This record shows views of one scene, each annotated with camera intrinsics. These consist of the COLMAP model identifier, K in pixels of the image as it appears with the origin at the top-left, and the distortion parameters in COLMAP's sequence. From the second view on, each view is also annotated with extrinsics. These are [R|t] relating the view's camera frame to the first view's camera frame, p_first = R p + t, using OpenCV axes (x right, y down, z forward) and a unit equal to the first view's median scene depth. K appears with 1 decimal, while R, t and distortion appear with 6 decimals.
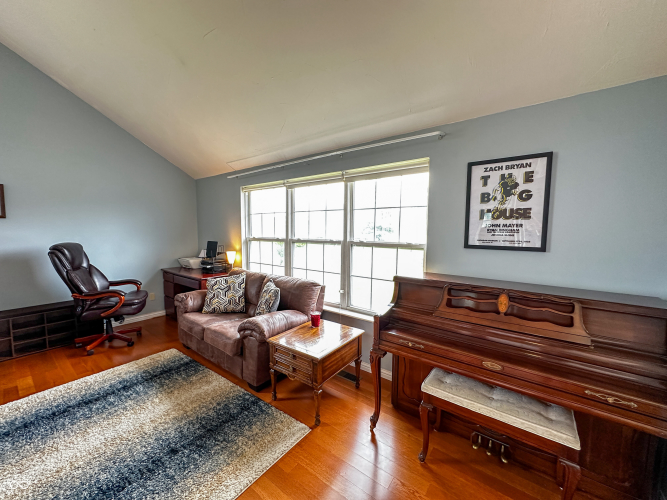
lens RADIAL K [[265.4, 0, 333.8], [0, 265.4, 249.9], [0, 0, 1]] dist [-0.000185, -0.000230]
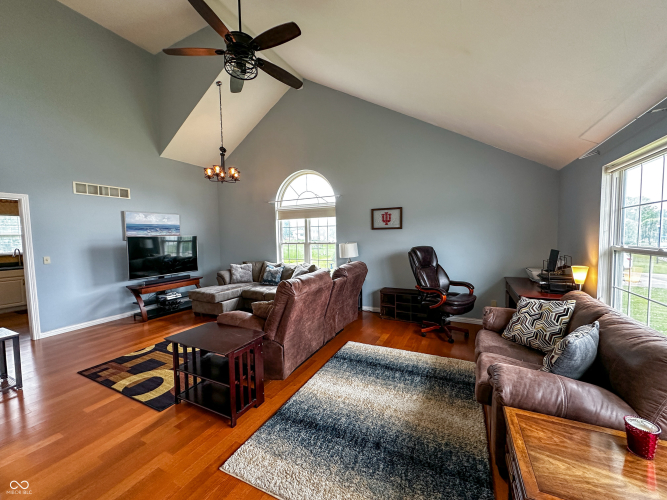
lens RADIAL K [[265.4, 0, 333.1], [0, 265.4, 250.2], [0, 0, 1]] dist [-0.000185, -0.000230]
pose [[0.187958, 0.045943, -0.981102, 0.206250], [-0.060542, 0.997548, 0.035115, -0.026639], [0.980309, 0.052797, 0.190278, 0.324396]]
